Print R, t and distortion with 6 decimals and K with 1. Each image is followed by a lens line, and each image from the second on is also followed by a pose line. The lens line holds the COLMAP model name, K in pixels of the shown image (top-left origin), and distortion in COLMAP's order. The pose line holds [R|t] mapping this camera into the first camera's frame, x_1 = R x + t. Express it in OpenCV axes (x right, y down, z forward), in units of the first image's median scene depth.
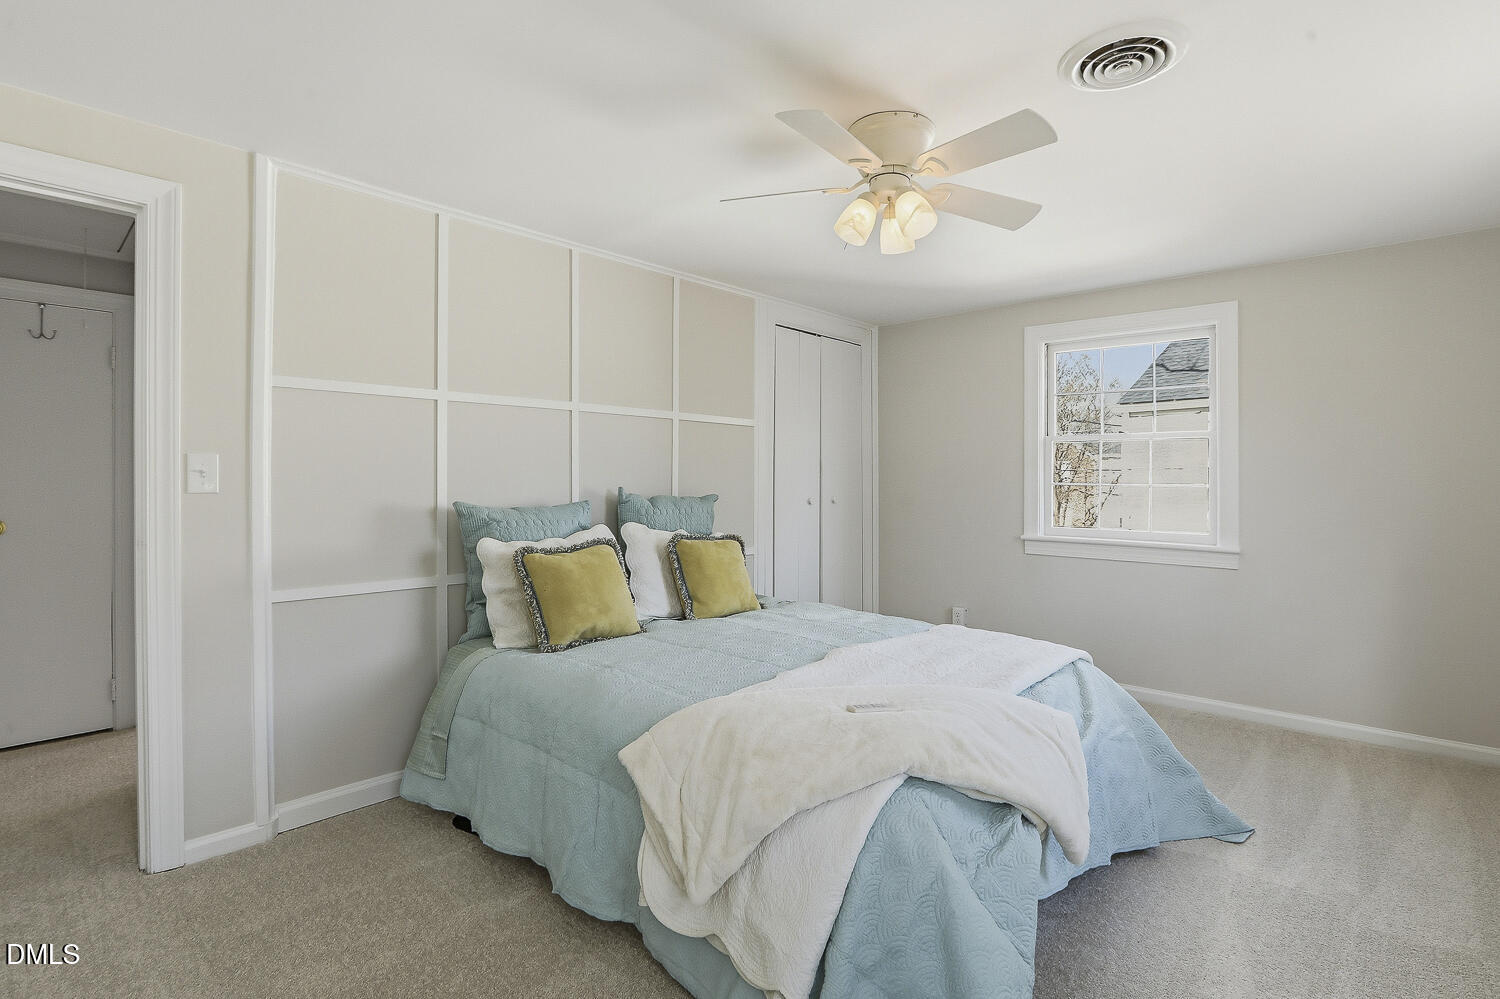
lens RADIAL K [[770.2, 0, 750.0], [0, 770.2, 499.5], [0, 0, 1]] dist [-0.001103, -0.000383]
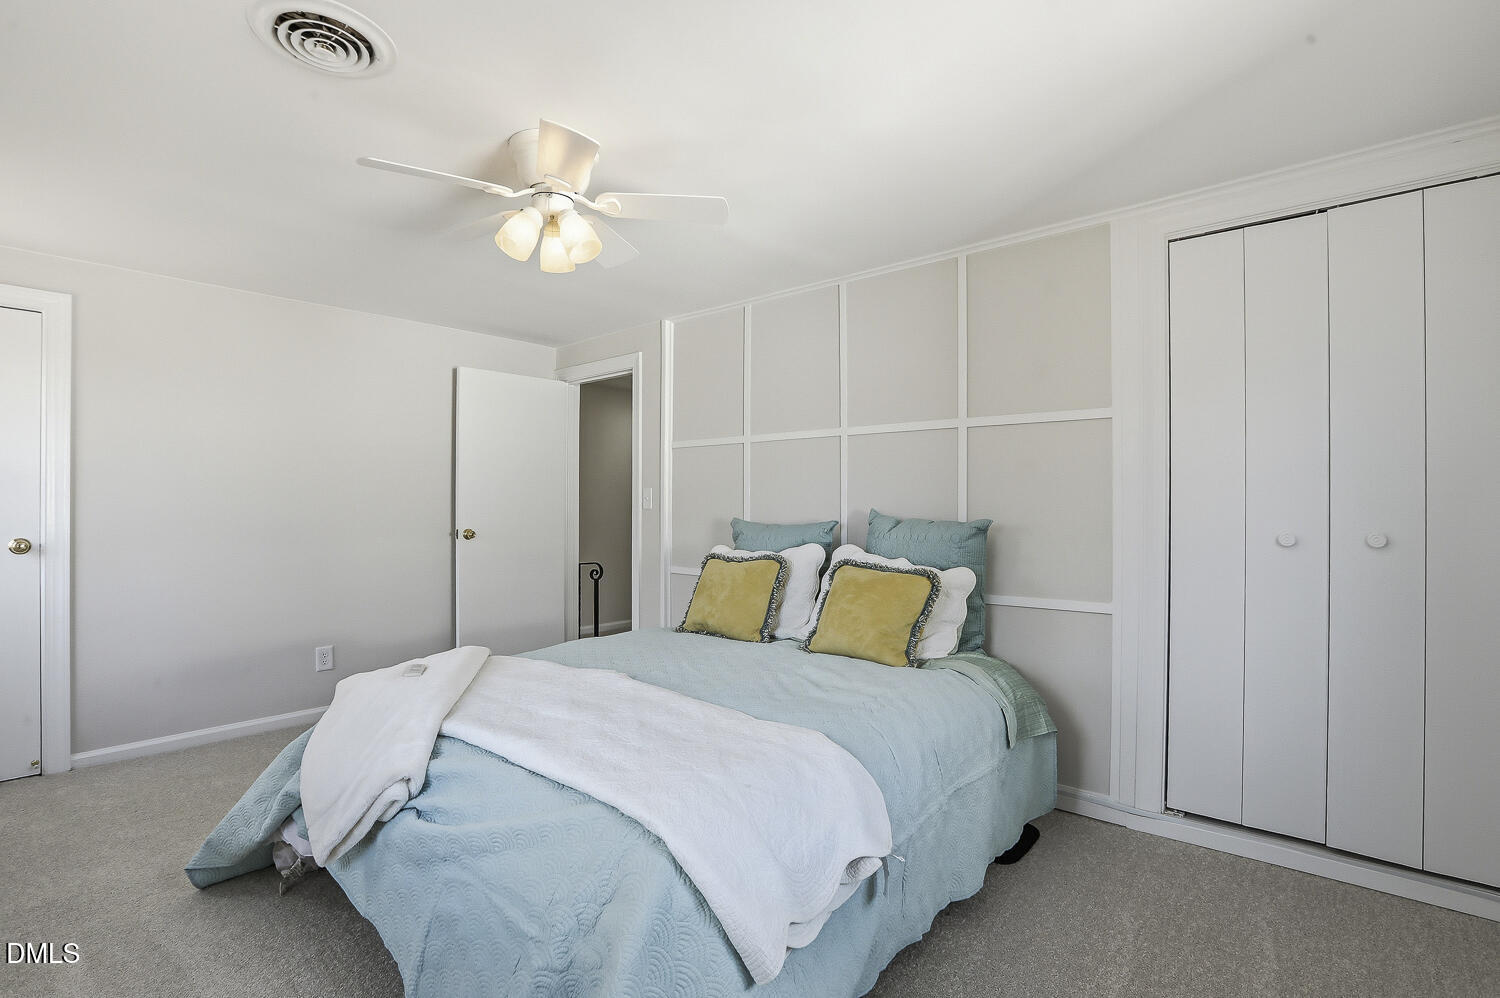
lens RADIAL K [[741.0, 0, 751.2], [0, 741.0, 481.6], [0, 0, 1]] dist [-0.060691, 0.025571]
pose [[-0.003262, -0.028411, -0.999591, 0.790749], [-0.022077, 0.999355, -0.028332, -0.023701], [0.999751, 0.021976, -0.003887, 0.912310]]
